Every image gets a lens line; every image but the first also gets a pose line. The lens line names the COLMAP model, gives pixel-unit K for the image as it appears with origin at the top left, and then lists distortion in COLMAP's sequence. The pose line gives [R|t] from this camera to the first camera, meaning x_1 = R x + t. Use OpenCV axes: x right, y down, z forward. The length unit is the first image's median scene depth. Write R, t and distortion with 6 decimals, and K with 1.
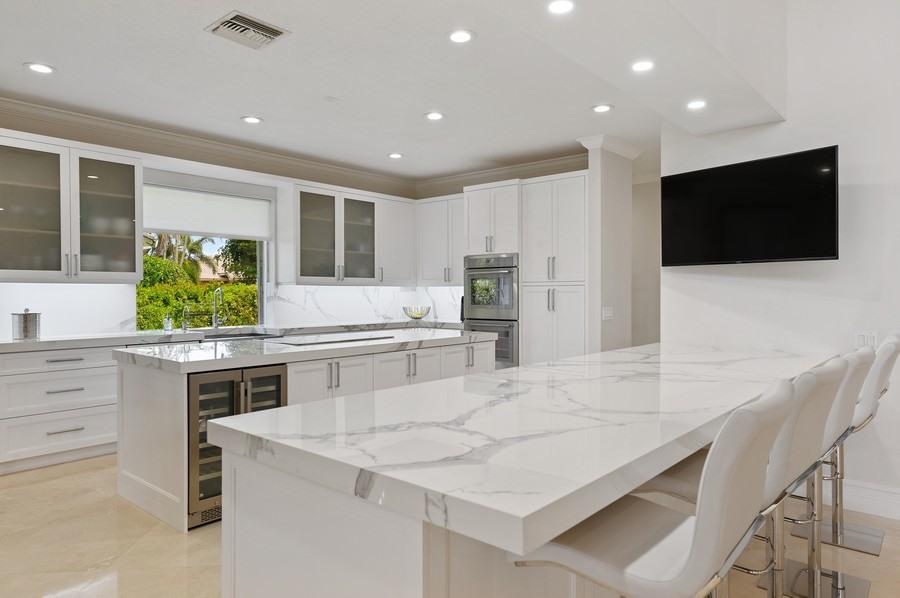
lens RADIAL K [[566.5, 0, 449.3], [0, 566.5, 296.5], [0, 0, 1]] dist [0.018392, 0.003875]
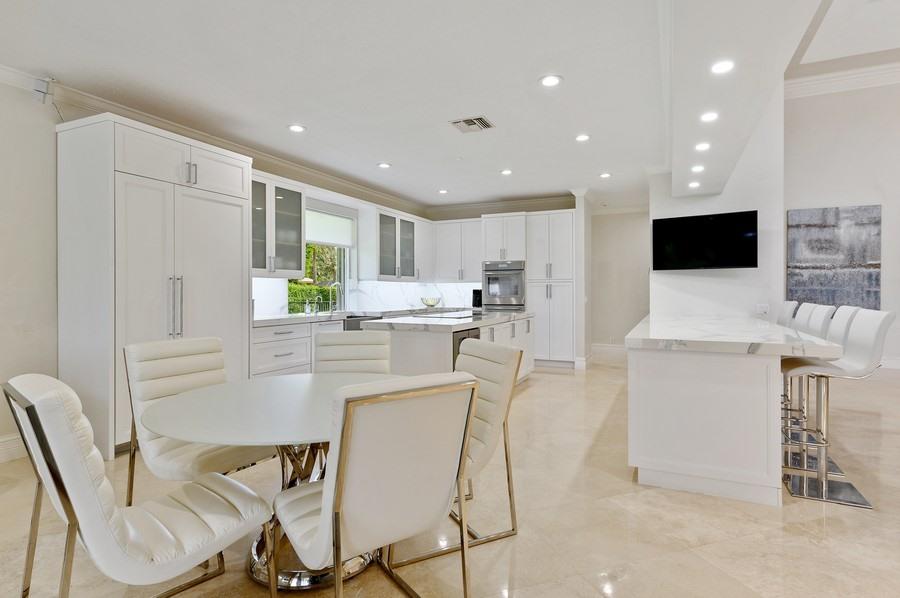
lens RADIAL K [[468.5, 0, 451.4], [0, 468.5, 293.7], [0, 0, 1]] dist [0.026101, 0.000193]
pose [[0.960858, -0.002782, 0.277028, -0.411241], [0.003061, 0.999995, -0.000574, 0.011916], [-0.277025, 0.001399, 0.960862, -0.148326]]
